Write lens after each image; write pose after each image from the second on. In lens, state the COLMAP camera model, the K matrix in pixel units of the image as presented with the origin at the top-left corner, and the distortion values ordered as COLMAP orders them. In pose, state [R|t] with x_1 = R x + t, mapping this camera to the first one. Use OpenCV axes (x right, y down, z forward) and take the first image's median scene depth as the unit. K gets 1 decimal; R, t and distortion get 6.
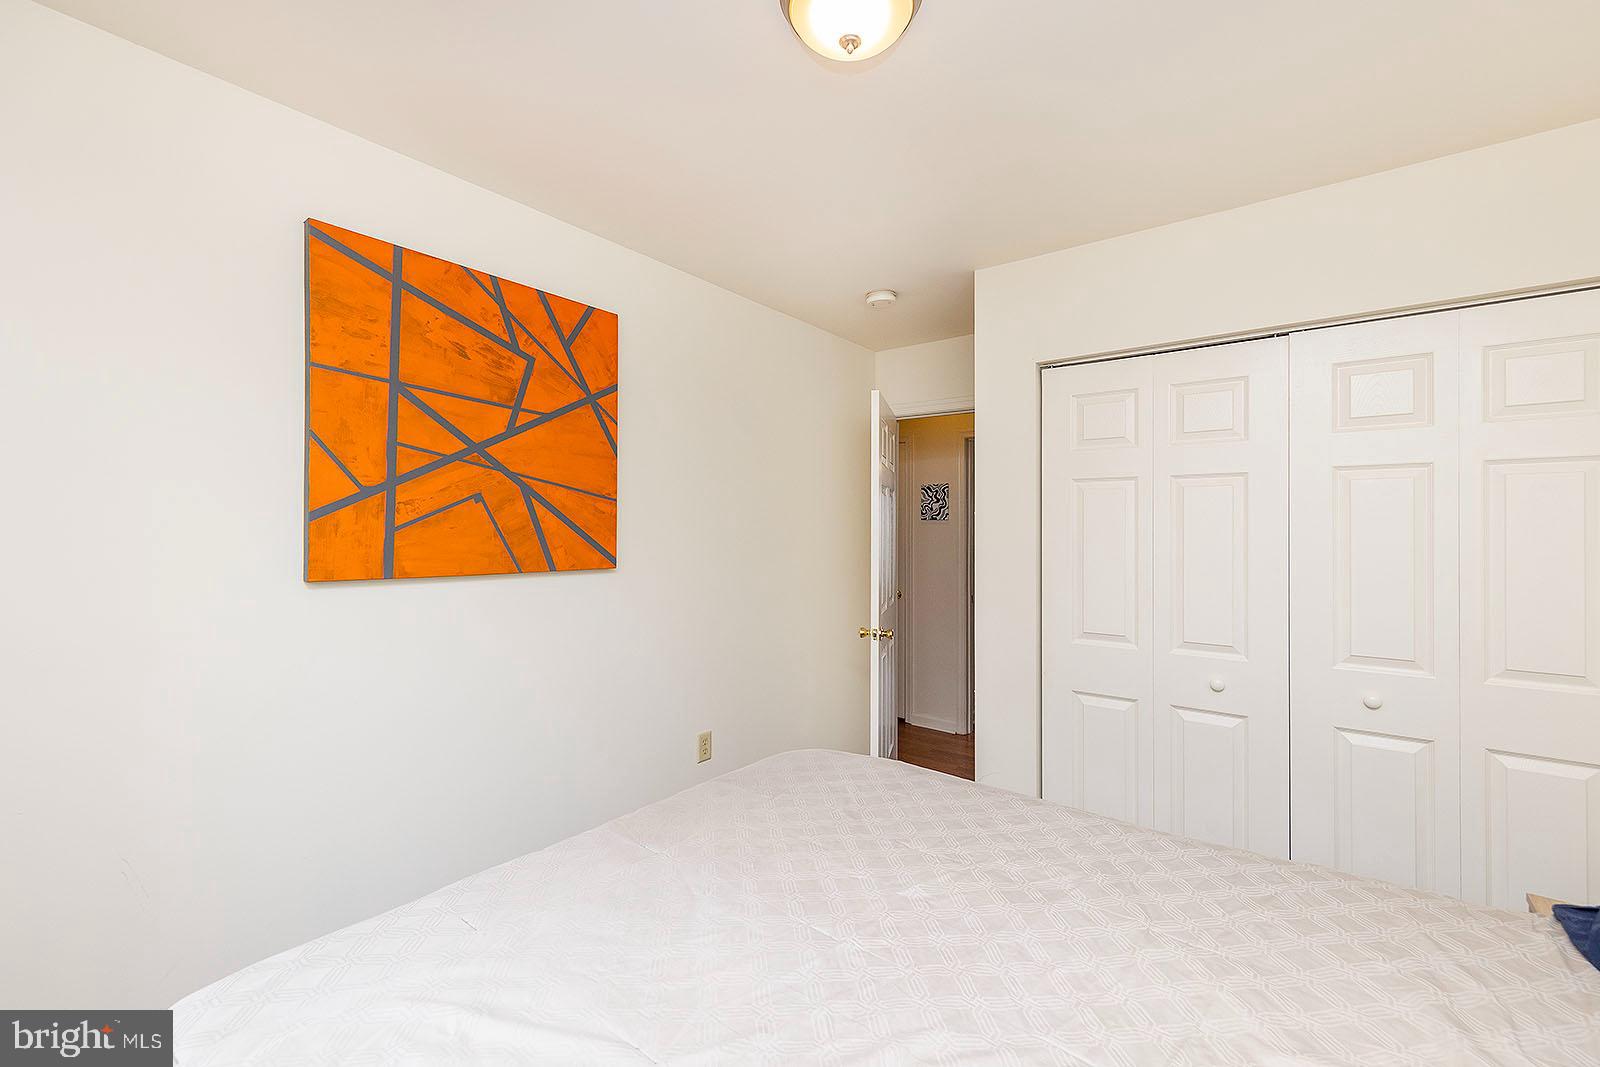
lens RADIAL K [[678.9, 0, 800.0], [0, 678.9, 533.5], [0, 0, 1]] dist [0.001018, -0.000006]
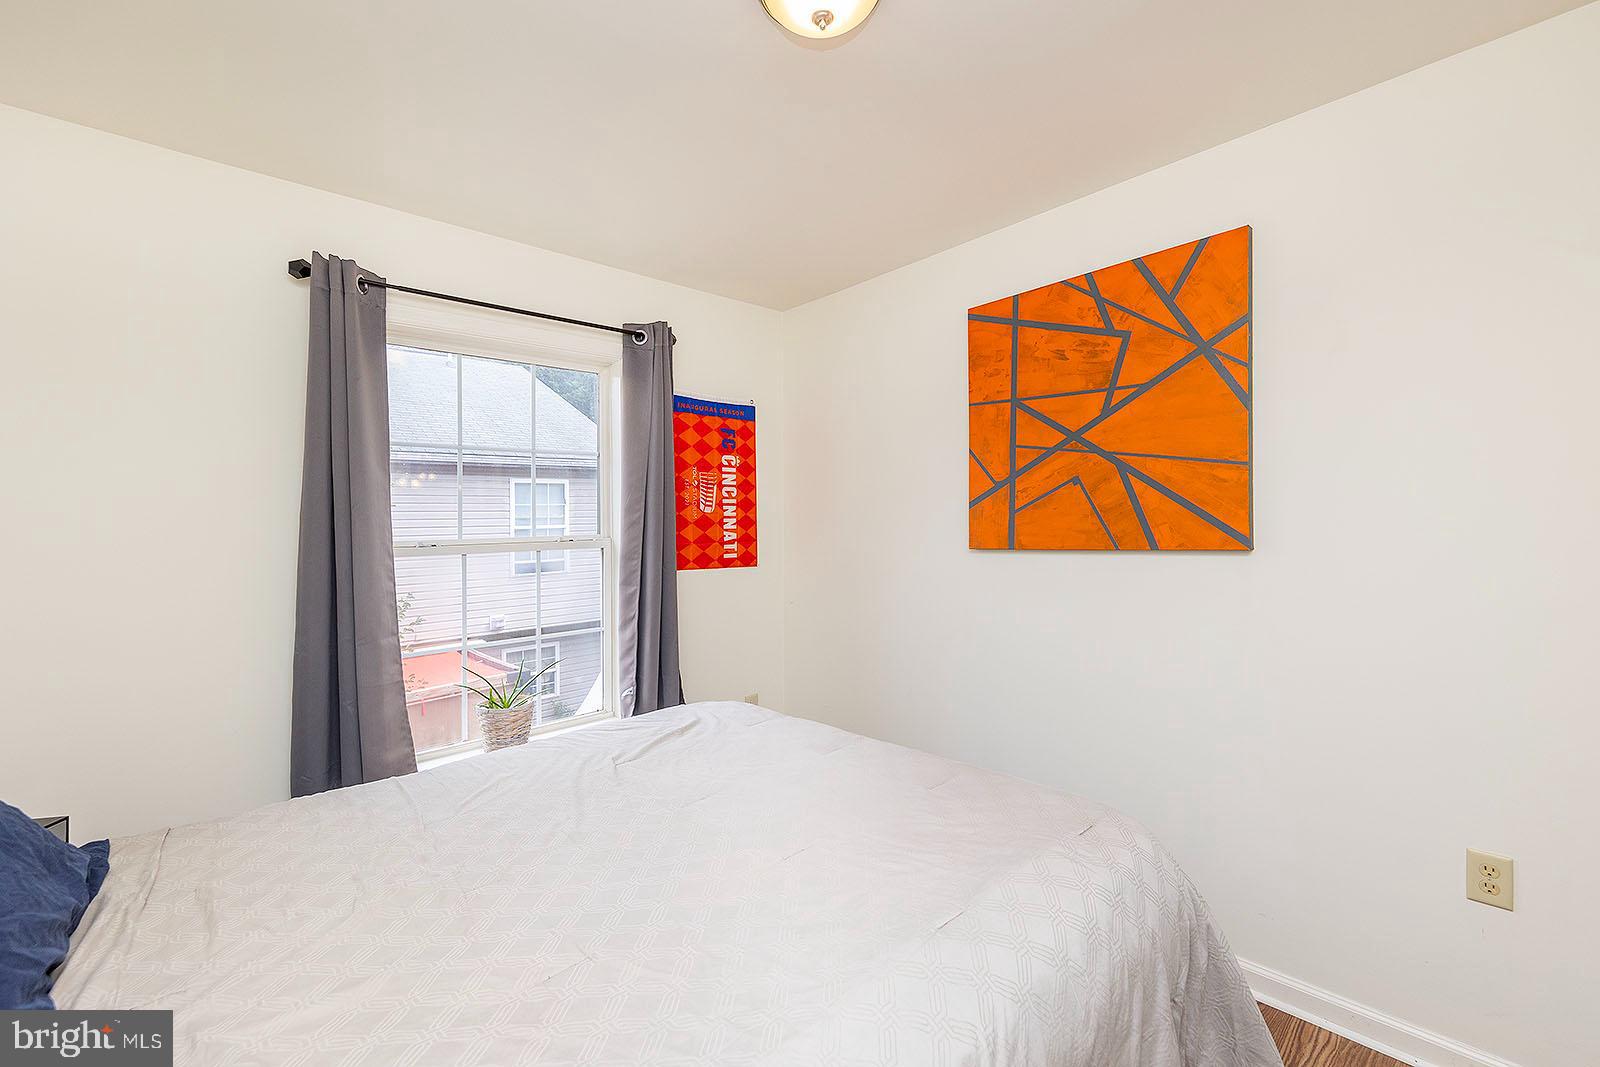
lens RADIAL K [[685.2, 0, 823.8], [0, 685.2, 529.6], [0, 0, 1]] dist [0.000460, -0.000002]
pose [[-0.167960, -0.006598, -0.985772, 0.685712], [0.017102, 0.999808, -0.009606, 0.030773], [0.985645, -0.018473, -0.167815, 0.759159]]
